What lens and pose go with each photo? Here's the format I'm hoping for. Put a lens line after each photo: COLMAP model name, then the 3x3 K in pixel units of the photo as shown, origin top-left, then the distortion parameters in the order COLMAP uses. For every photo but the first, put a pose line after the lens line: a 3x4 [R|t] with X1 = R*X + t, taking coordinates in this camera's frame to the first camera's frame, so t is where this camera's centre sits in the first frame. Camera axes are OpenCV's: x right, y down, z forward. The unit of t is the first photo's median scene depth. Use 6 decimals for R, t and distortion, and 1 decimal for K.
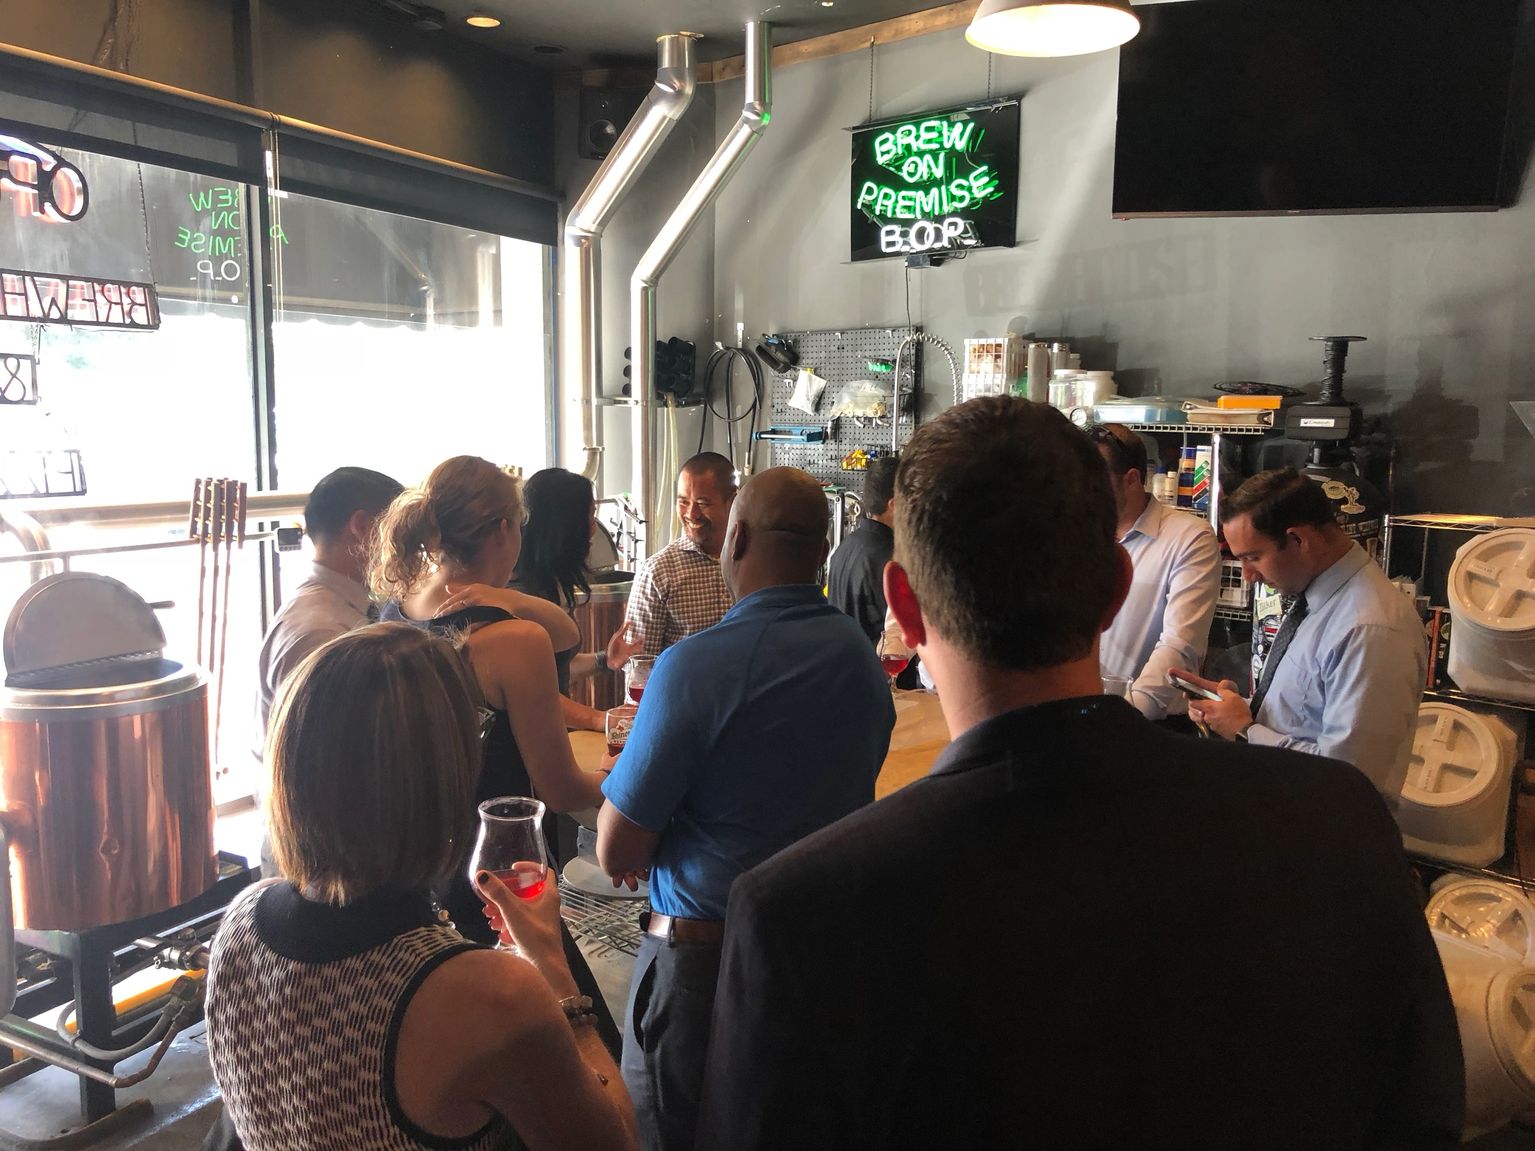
lens RADIAL K [[1248.9, 0, 770.7], [0, 1248.9, 573.6], [0, 0, 1]] dist [0.038229, 0.017144]
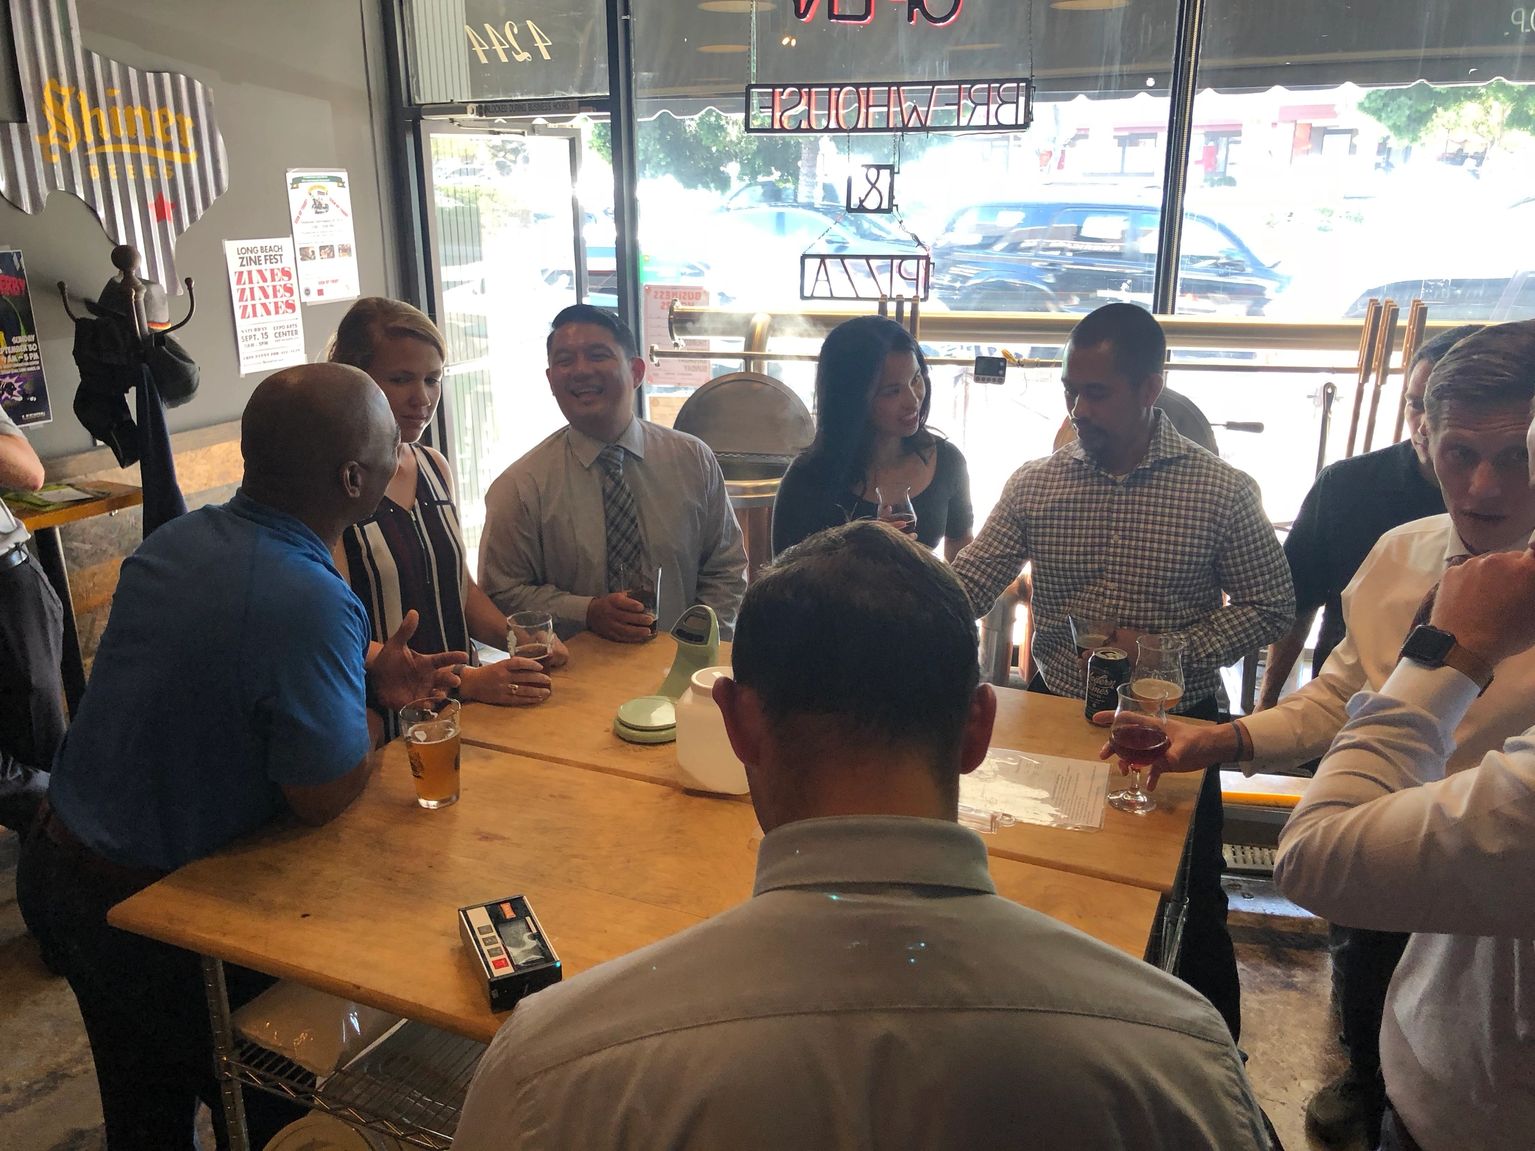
lens RADIAL K [[1248.9, 0, 769.2], [0, 1248.9, 572.1], [0, 0, 1]] dist [0.038229, 0.017144]
pose [[0.242183, 0.279565, -0.929081, 0.588175], [-0.127756, 0.958438, 0.255097, -0.124139], [0.961783, 0.056916, 0.267833, 0.792526]]
